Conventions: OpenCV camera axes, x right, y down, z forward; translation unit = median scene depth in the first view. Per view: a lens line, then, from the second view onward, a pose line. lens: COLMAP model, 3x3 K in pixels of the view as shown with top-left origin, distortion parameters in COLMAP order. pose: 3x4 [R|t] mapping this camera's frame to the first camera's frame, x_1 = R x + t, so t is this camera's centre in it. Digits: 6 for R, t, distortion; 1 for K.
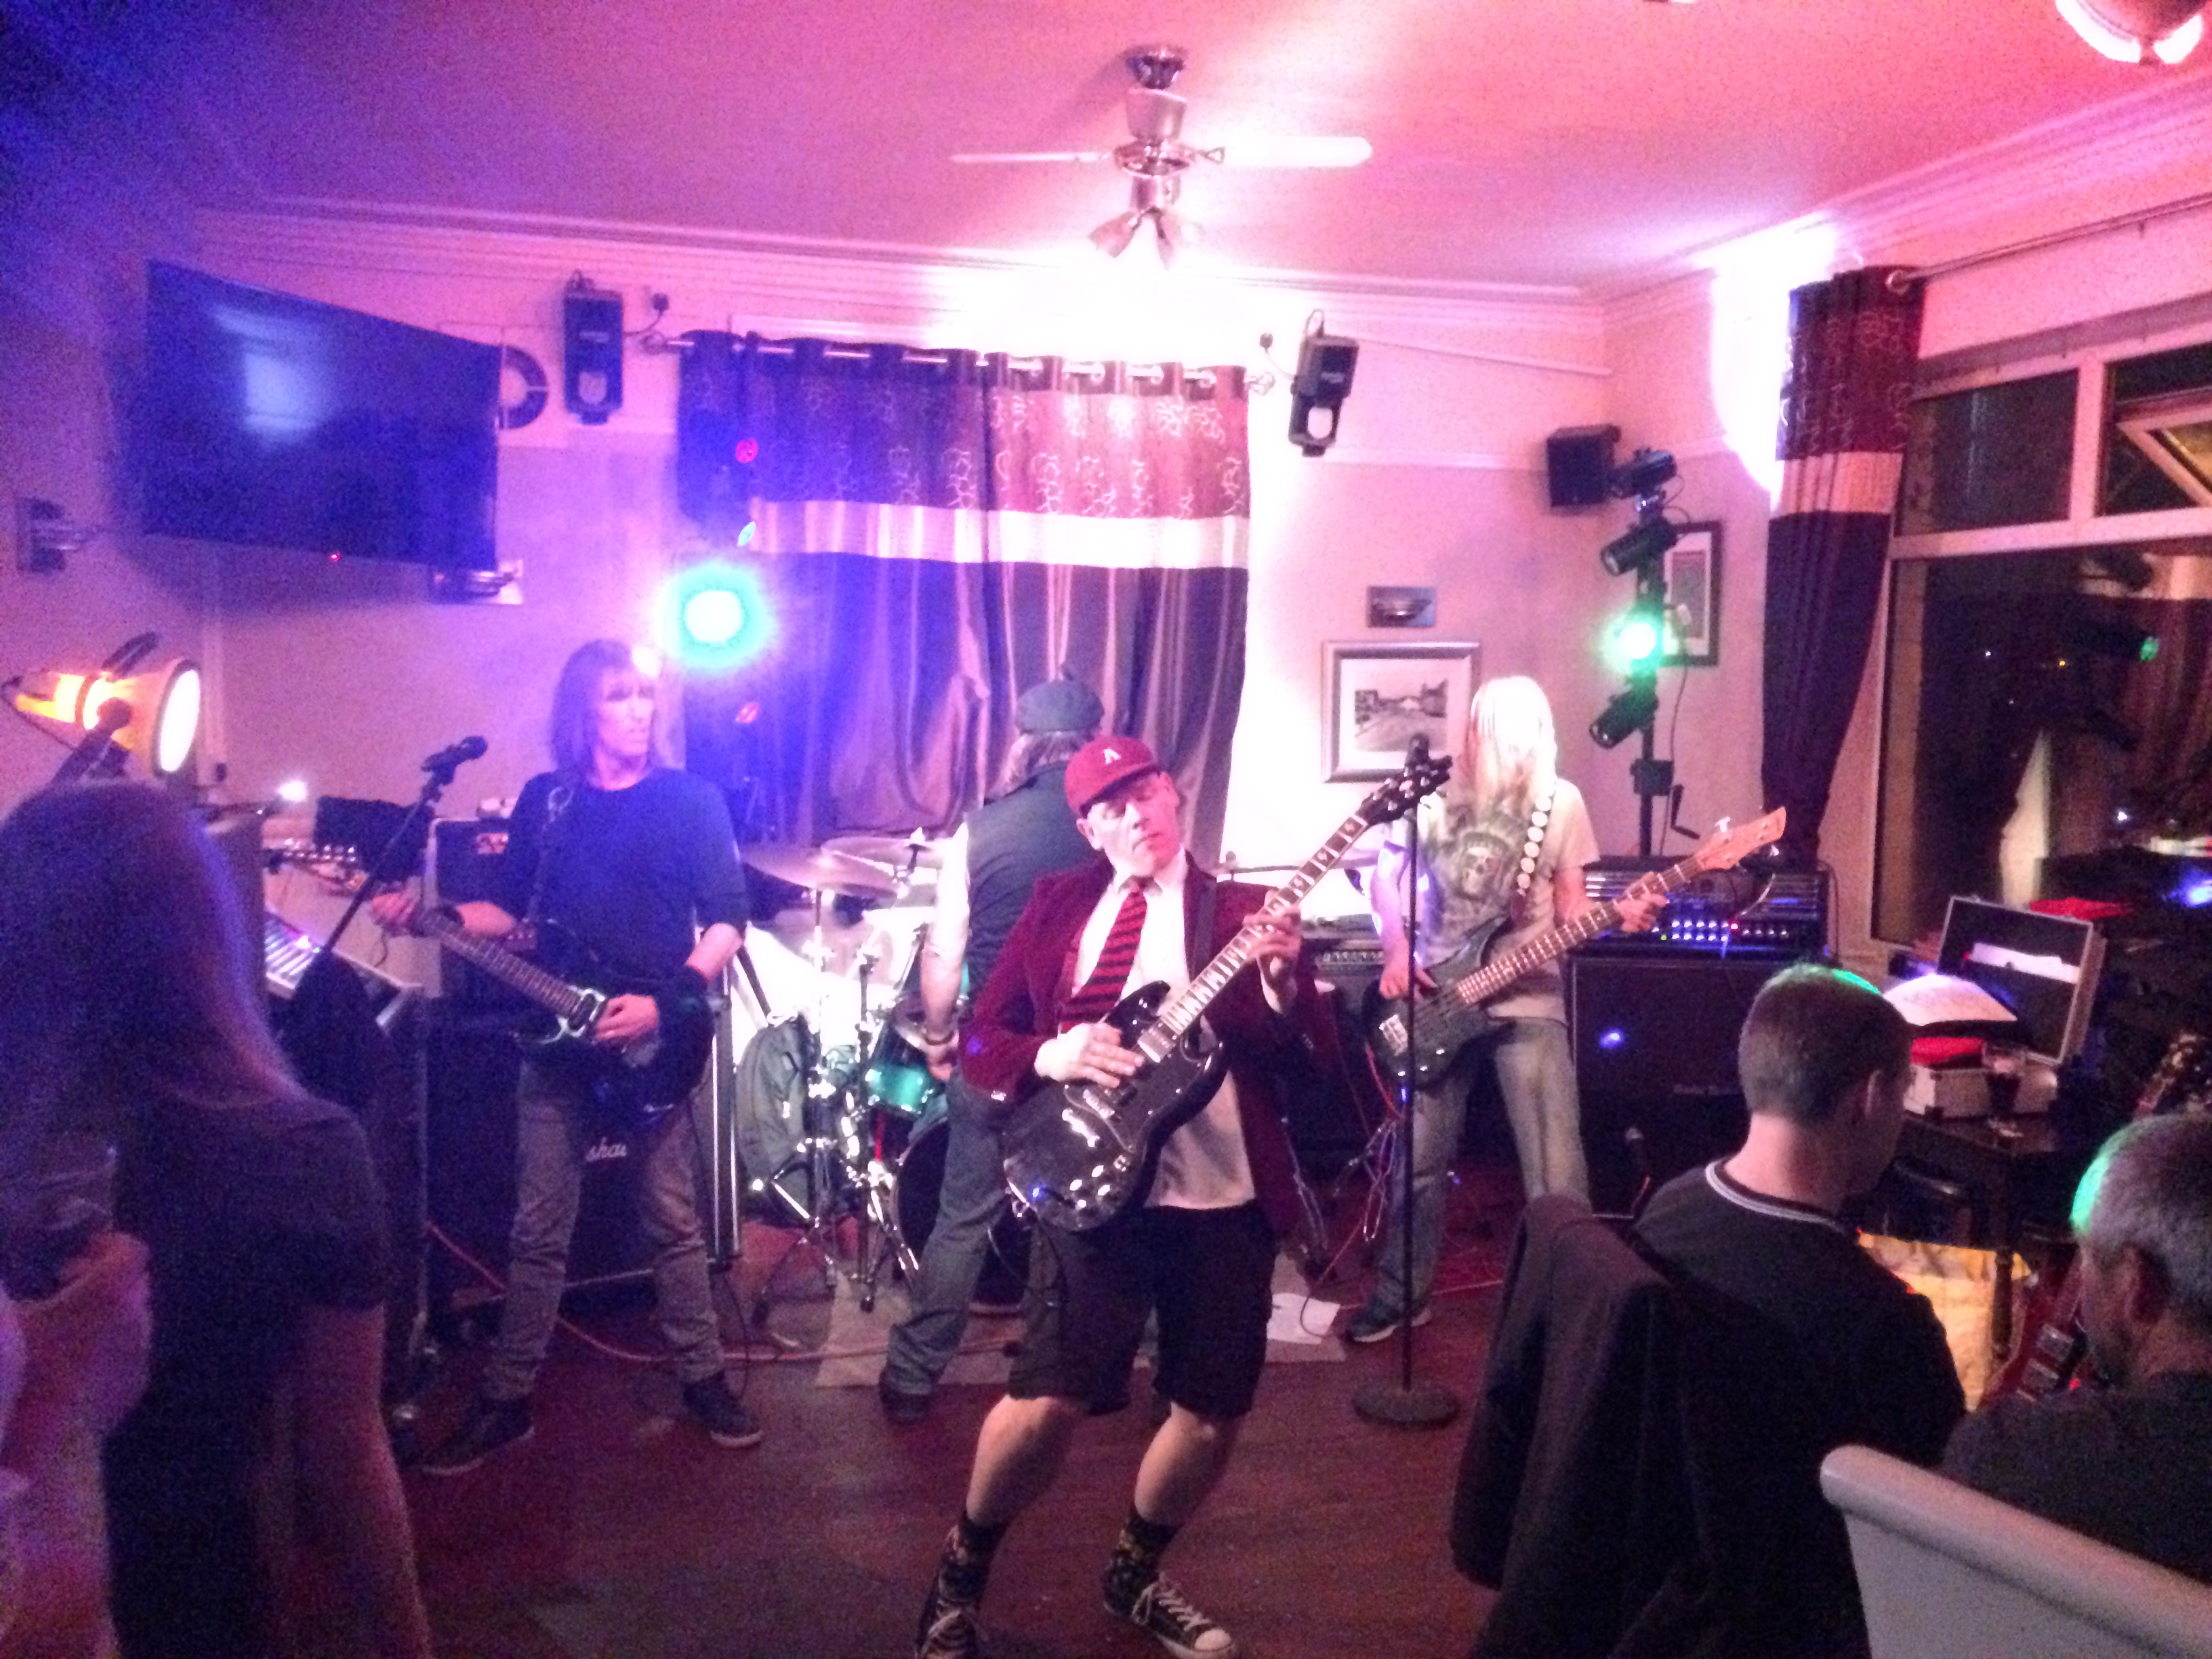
lens RADIAL K [[1870.3, 0, 1111.7], [0, 1870.3, 829.0], [0, 0, 1]] dist [0.065637, -0.069664]
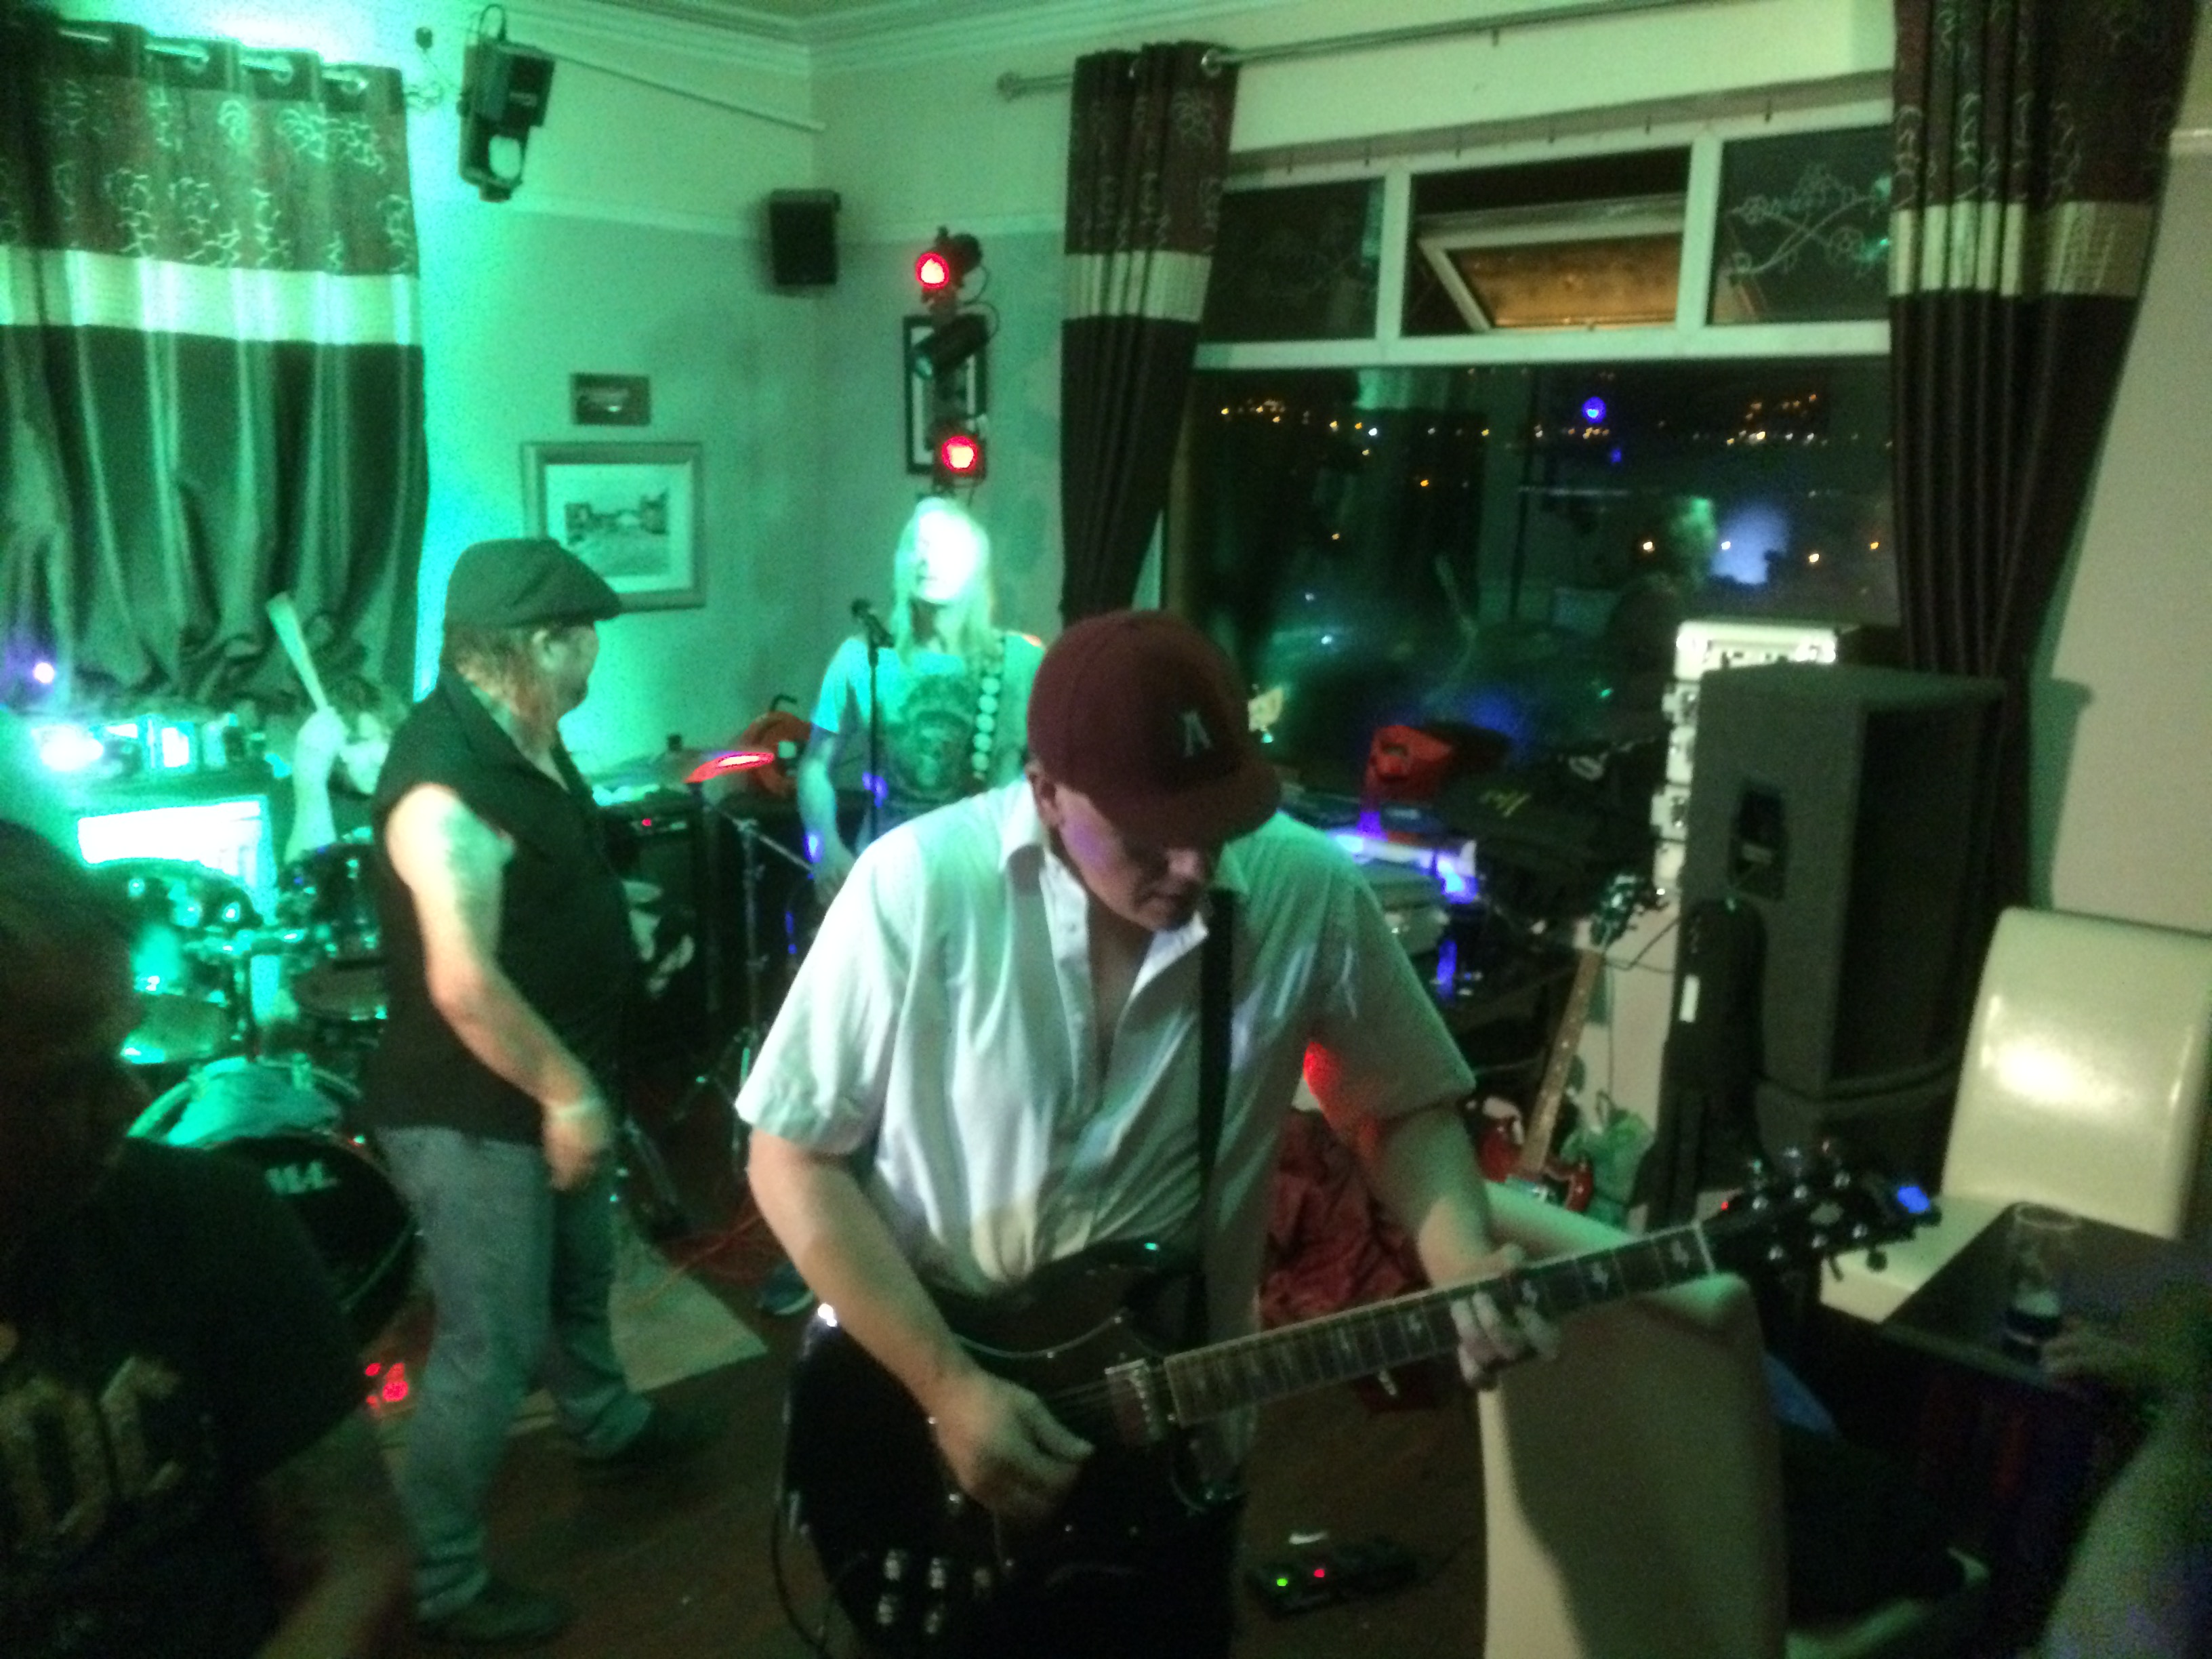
lens RADIAL K [[1870.3, 0, 1097.7], [0, 1870.3, 823.2], [0, 0, 1]] dist [0.065637, -0.069664]
pose [[0.846537, -0.101068, 0.522648, -0.127039], [0.035428, 0.990331, 0.134123, -0.042042], [-0.531150, -0.095024, 0.841933, 0.194152]]
